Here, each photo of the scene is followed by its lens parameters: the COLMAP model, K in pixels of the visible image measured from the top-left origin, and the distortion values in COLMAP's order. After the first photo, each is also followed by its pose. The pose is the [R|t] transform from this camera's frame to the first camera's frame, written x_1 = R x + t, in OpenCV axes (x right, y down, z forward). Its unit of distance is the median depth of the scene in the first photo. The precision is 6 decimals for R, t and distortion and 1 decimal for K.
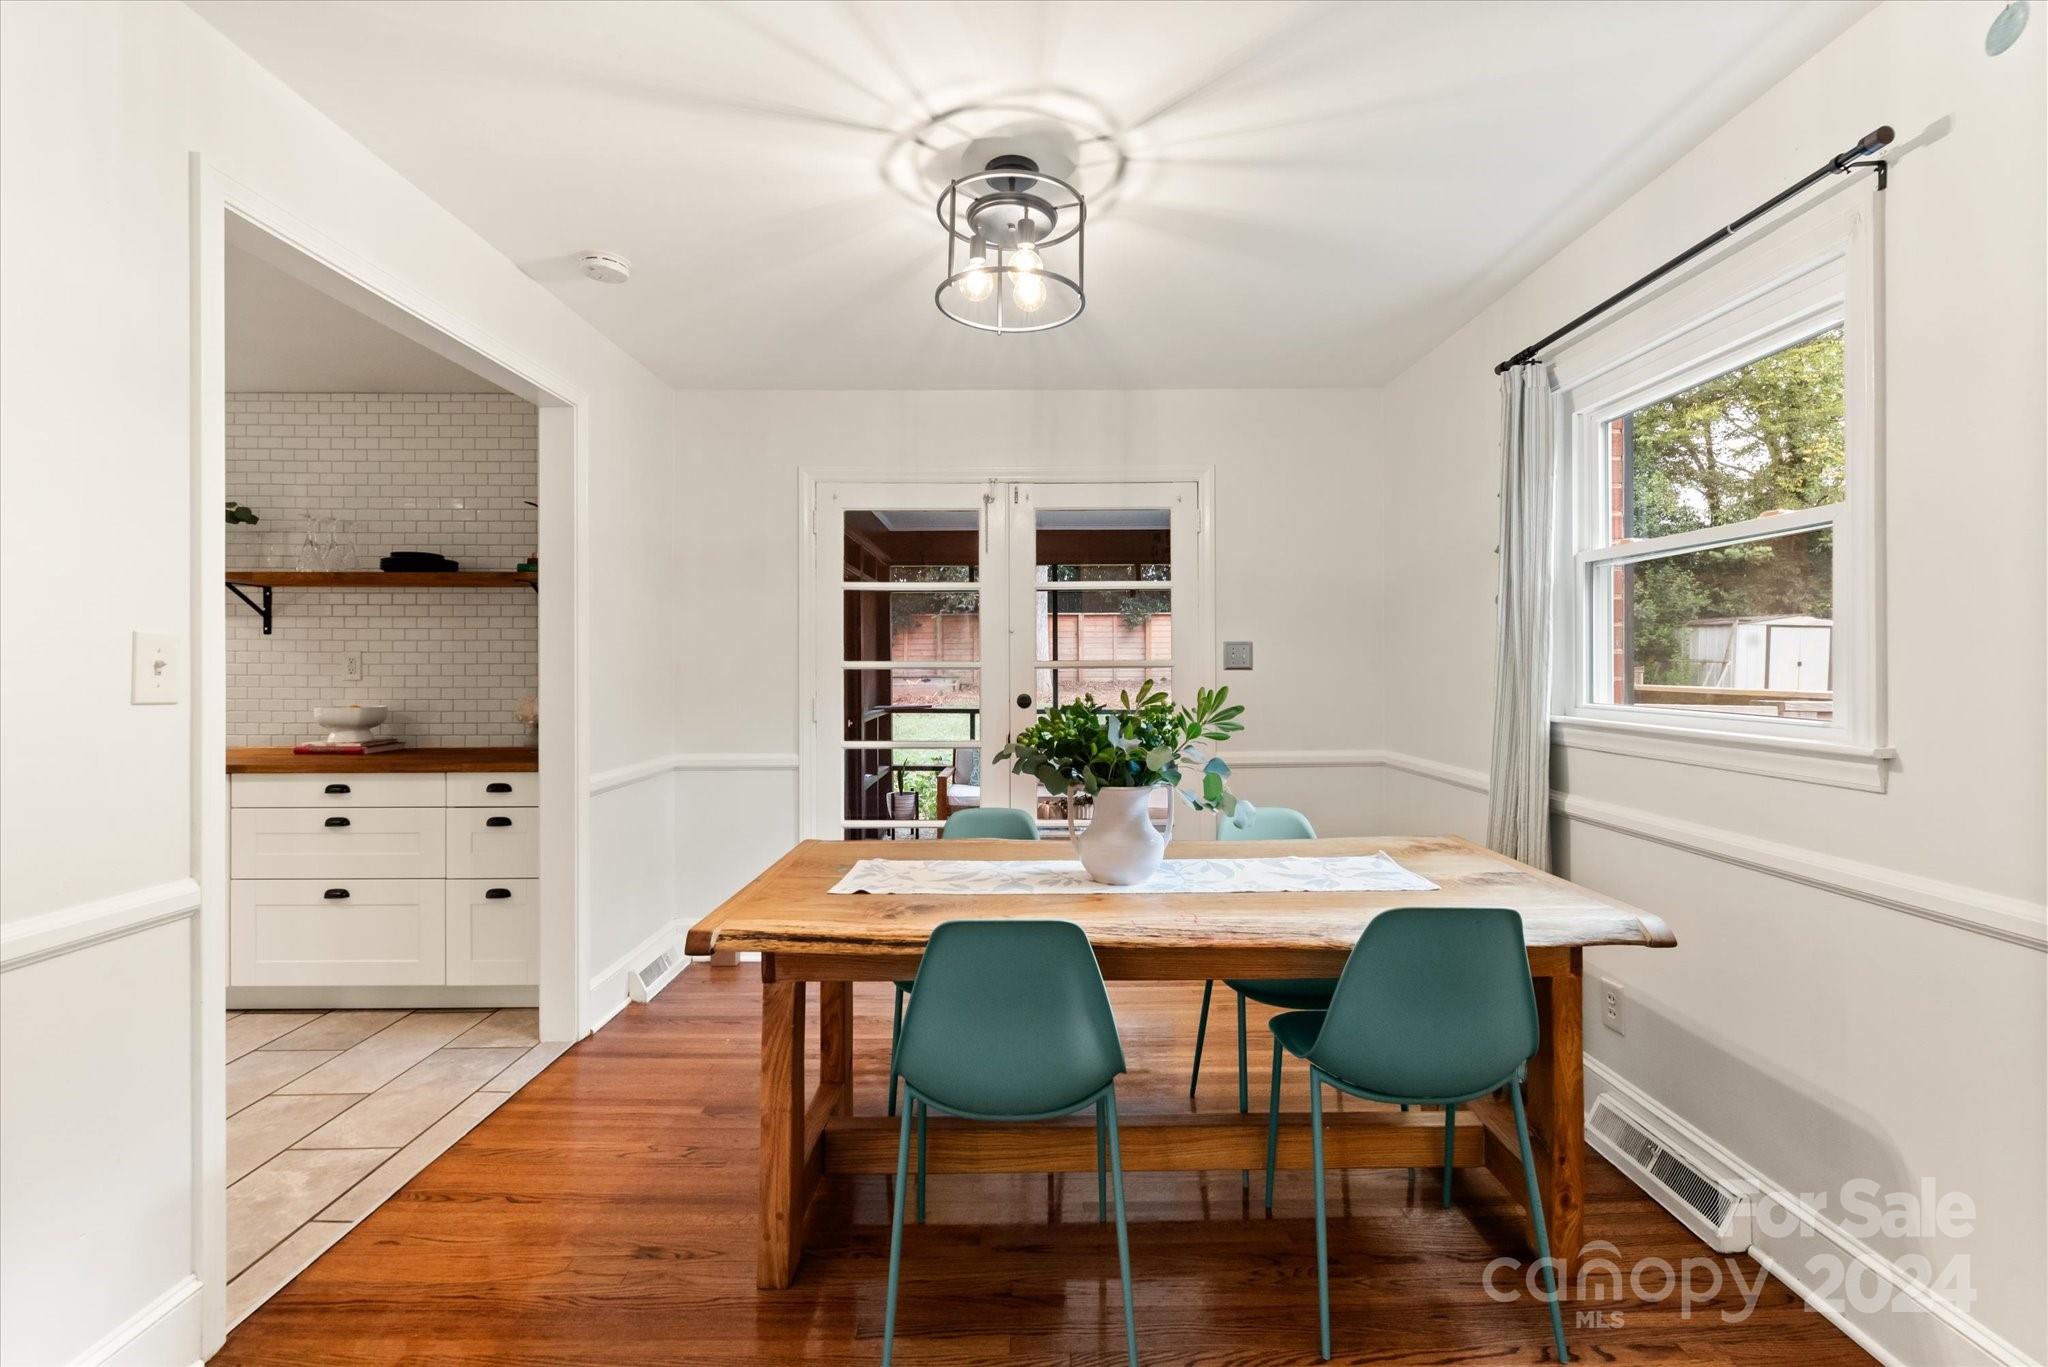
lens RADIAL K [[911.6, 0, 1038.0], [0, 911.6, 670.5], [0, 0, 1]] dist [0.004746, -0.001085]
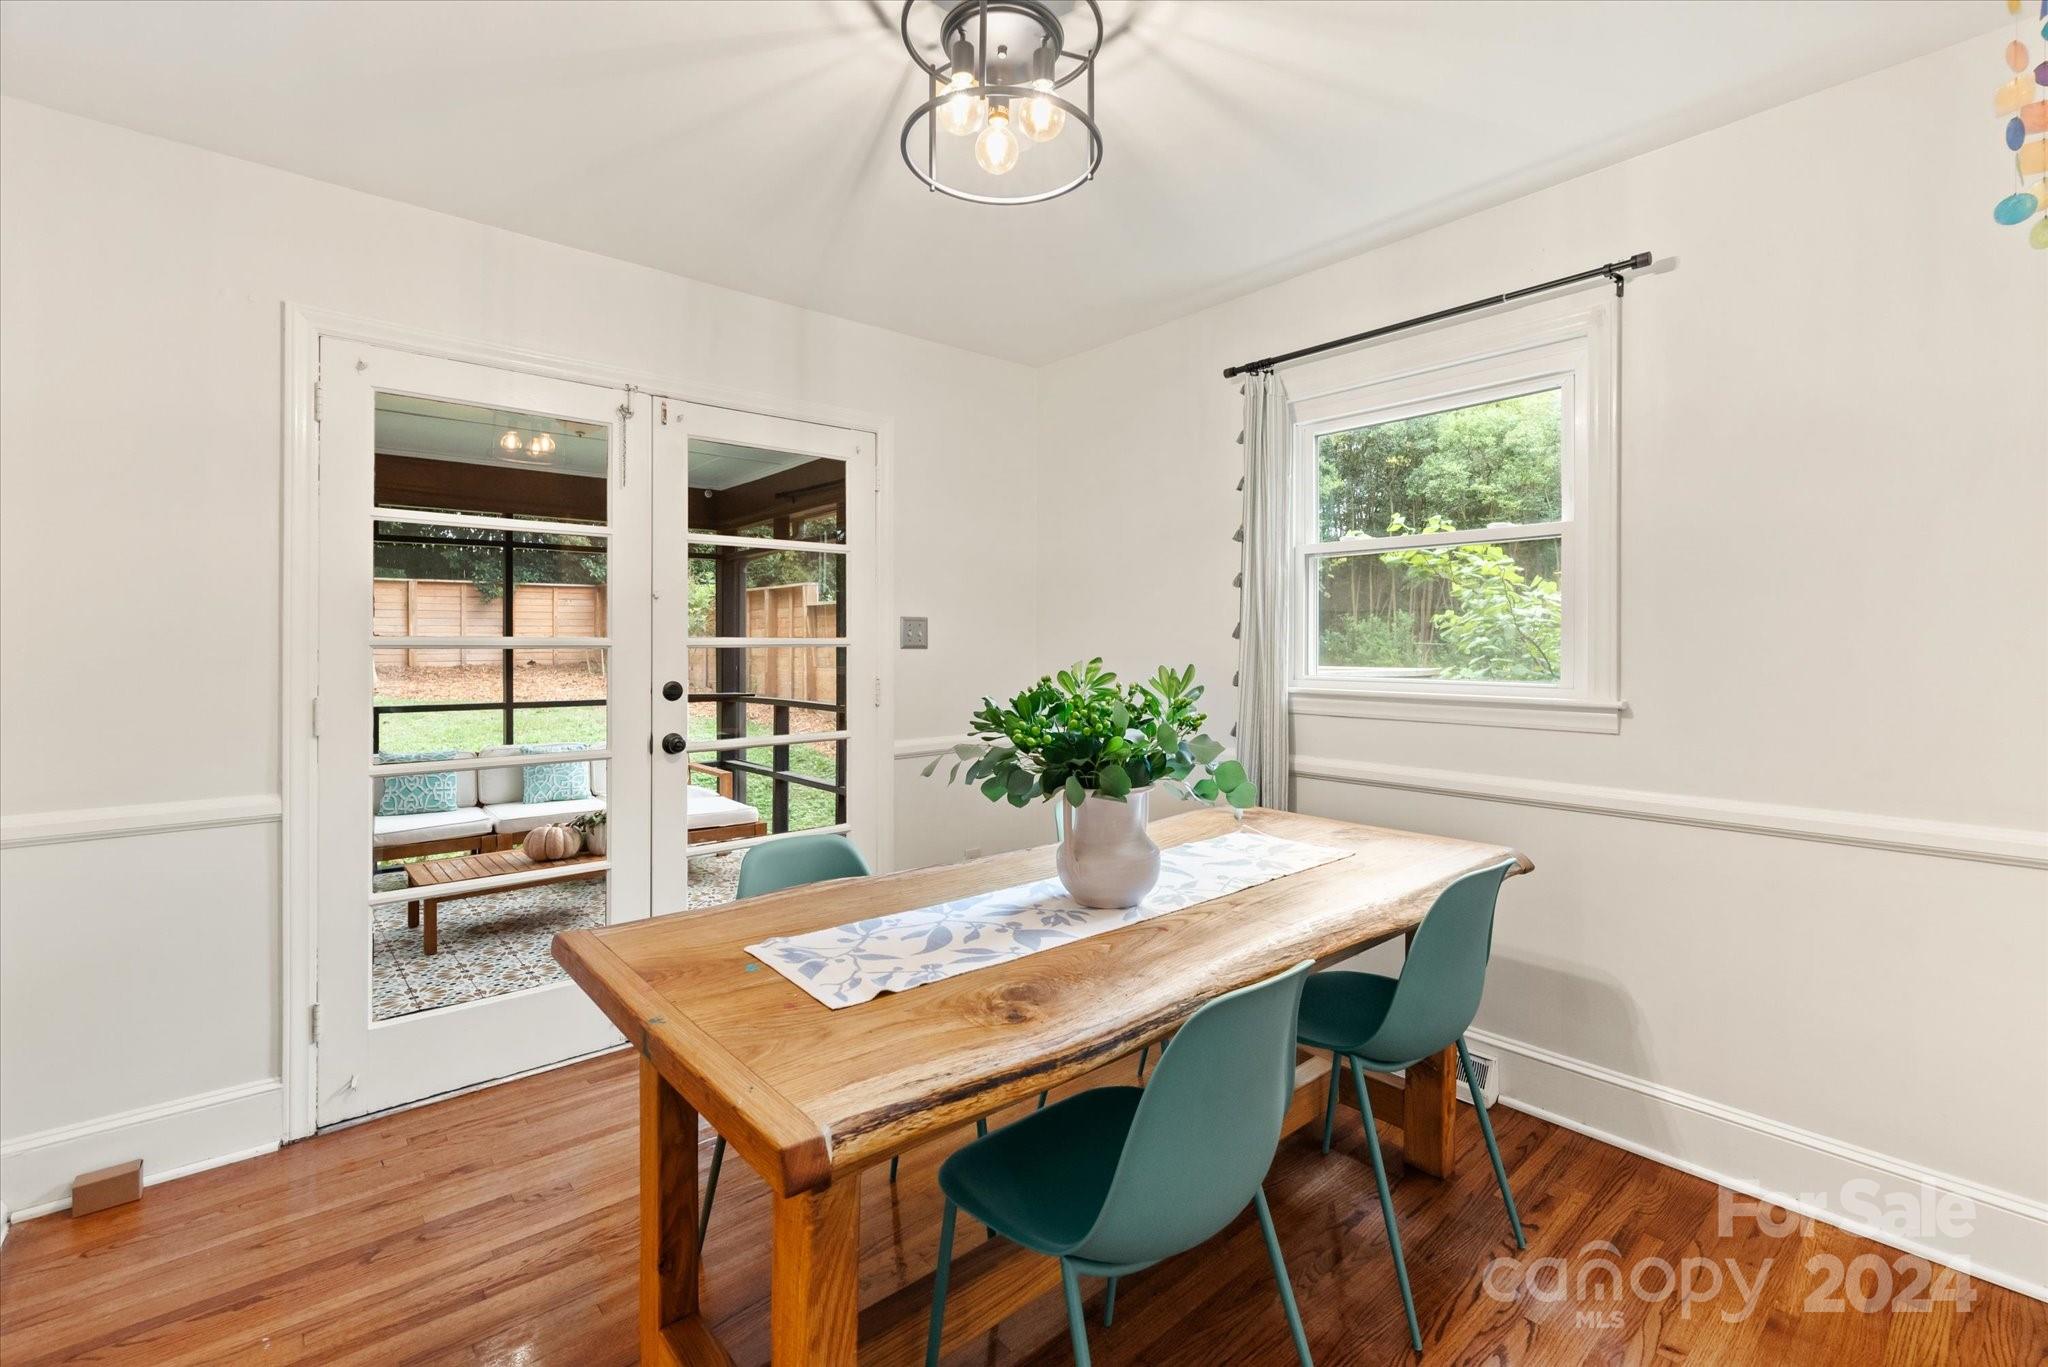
lens RADIAL K [[911.6, 0, 1069.4], [0, 911.6, 649.5], [0, 0, 1]] dist [0.004746, -0.001085]
pose [[0.751640, -0.002874, 0.659567, -0.350823], [0.004179, 0.999991, -0.000404, 0.001865], [-0.659560, 0.003060, 0.751645, 0.294307]]
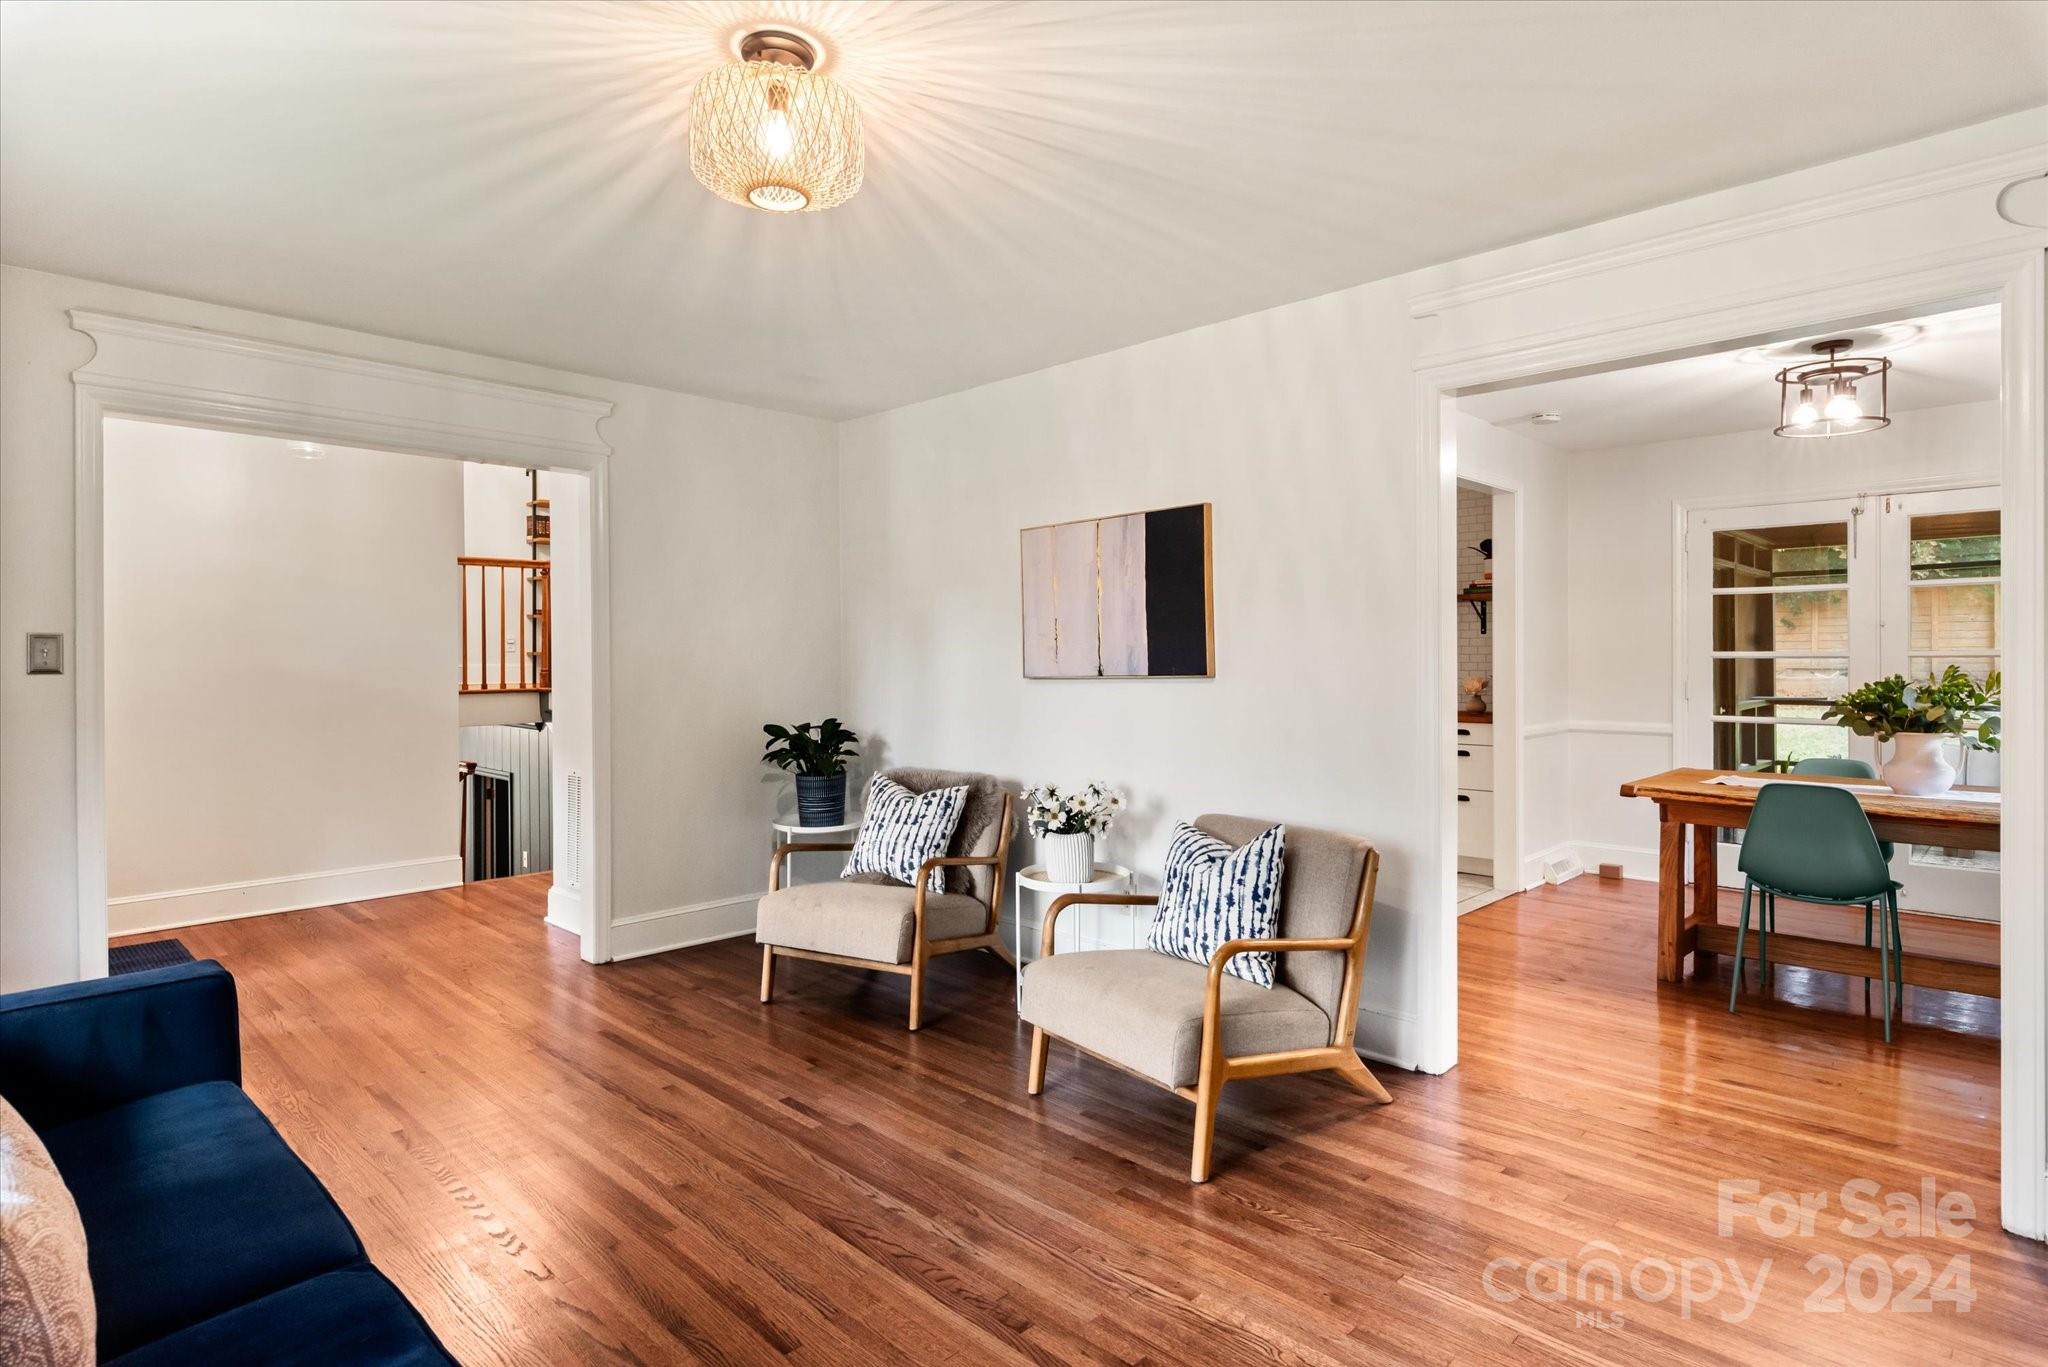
lens RADIAL K [[1114.9, 0, 1003.6], [0, 1114.9, 659.0], [0, 0, 1]] dist [-0.001597, -0.000056]
pose [[0.708656, 0.000822, -0.705553, 0.230403], [-0.001749, 0.999998, -0.000592, 0.003078], [0.705552, 0.001653, 0.708657, -1.011605]]
